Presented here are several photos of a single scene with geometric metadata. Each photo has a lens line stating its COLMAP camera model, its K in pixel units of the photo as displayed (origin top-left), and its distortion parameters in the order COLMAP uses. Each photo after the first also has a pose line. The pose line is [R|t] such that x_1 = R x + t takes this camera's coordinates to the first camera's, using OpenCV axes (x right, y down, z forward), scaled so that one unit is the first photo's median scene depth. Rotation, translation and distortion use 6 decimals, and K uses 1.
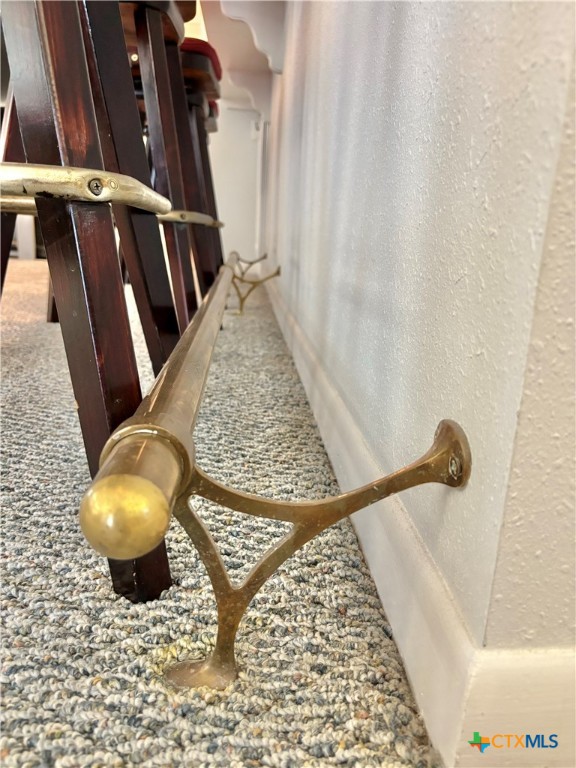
lens RADIAL K [[587.3, 0, 288.1], [0, 587.3, 383.6], [0, 0, 1]] dist [0.009368, -0.007411]
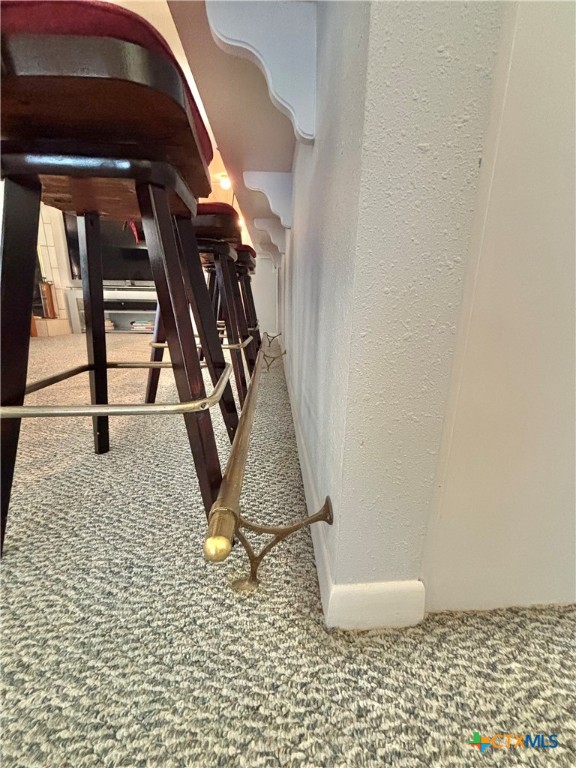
lens RADIAL K [[307.1, 0, 288.4], [0, 307.1, 384.7], [0, 0, 1]] dist [0.003689, 0.000950]
pose [[0.999157, -0.026975, -0.030950, 0.135077], [0.027499, 0.999483, 0.016637, -0.500933], [0.030486, -0.017474, 0.999382, -0.469958]]
